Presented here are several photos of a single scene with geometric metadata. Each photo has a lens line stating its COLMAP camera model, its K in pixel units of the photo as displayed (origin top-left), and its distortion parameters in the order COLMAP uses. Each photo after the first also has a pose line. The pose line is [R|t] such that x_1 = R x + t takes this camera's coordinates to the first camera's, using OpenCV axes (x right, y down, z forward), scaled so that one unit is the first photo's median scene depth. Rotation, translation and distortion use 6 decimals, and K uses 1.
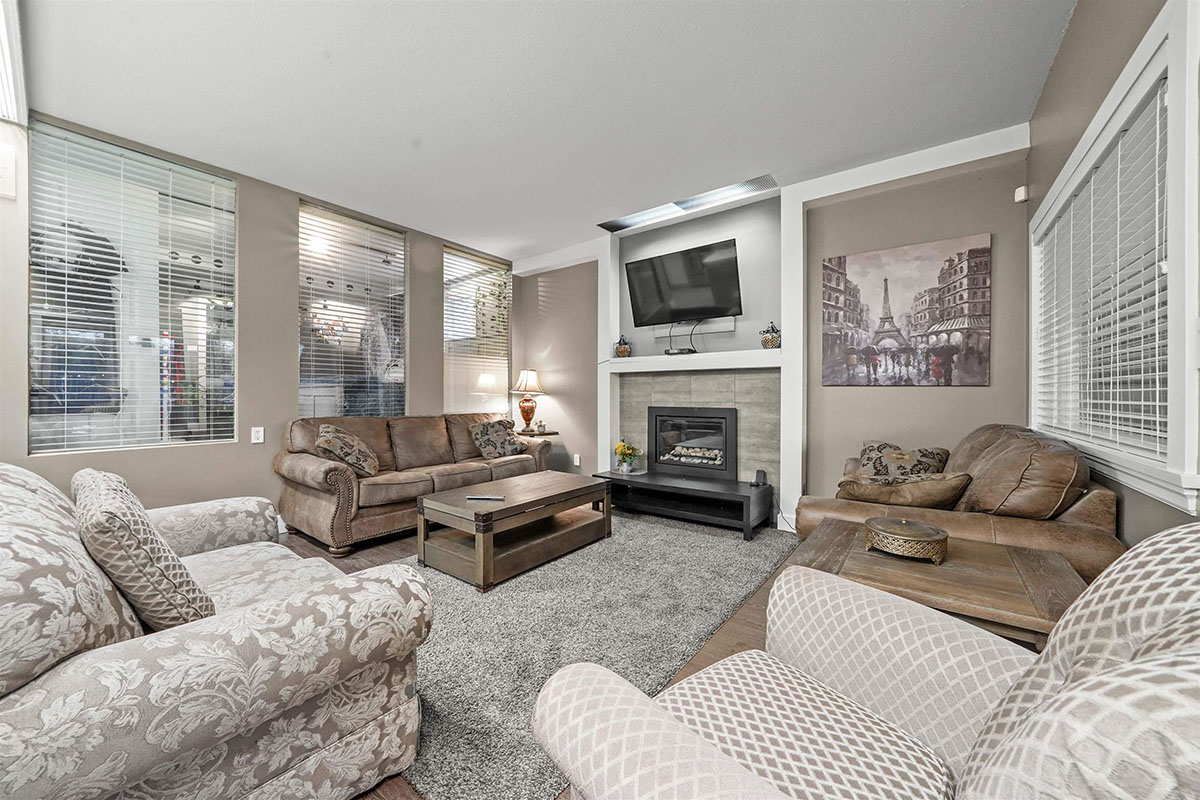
lens RADIAL K [[419.5, 0, 603.9], [0, 419.5, 397.4], [0, 0, 1]] dist [-0.014669, 0.000356]
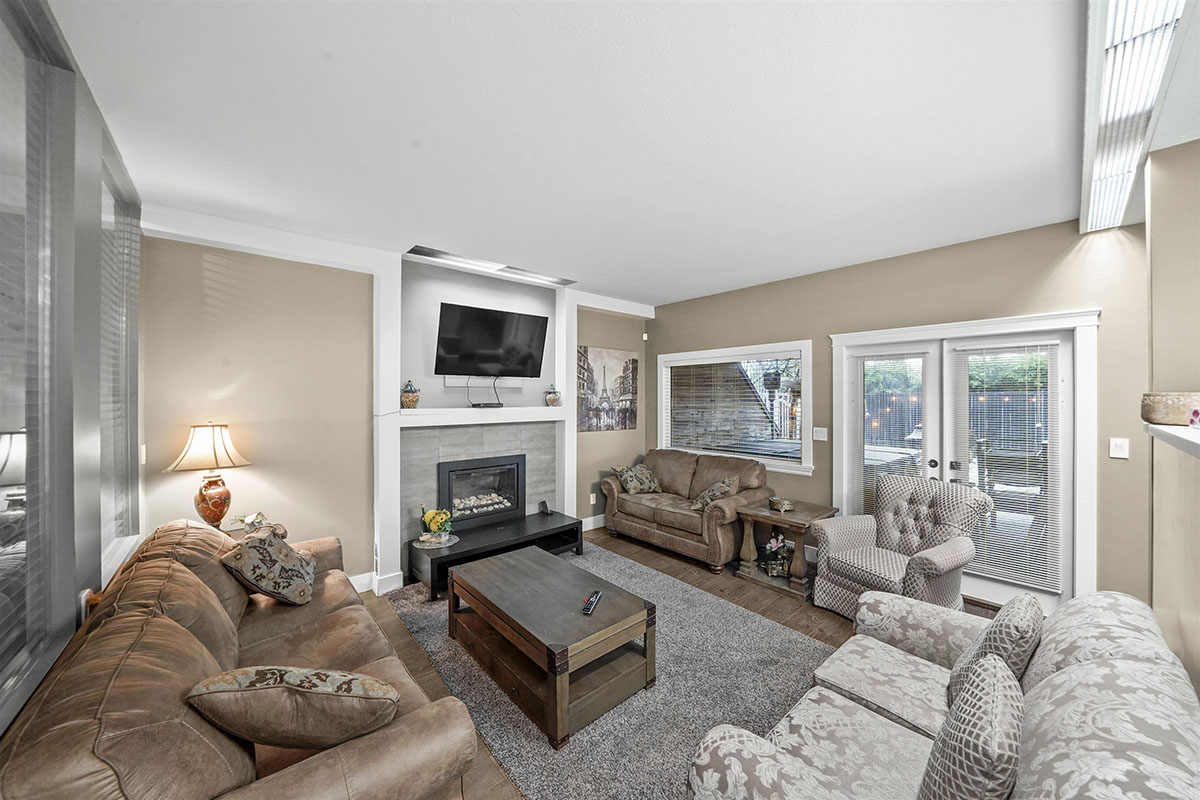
lens RADIAL K [[419.5, 0, 600.0], [0, 419.5, 393.5], [0, 0, 1]] dist [-0.014669, 0.000356]
pose [[0.215160, 0.001963, 0.976577, -0.896976], [0.002237, 0.999994, -0.002503, -0.160076], [-0.976576, 0.002723, 0.215154, 0.611469]]
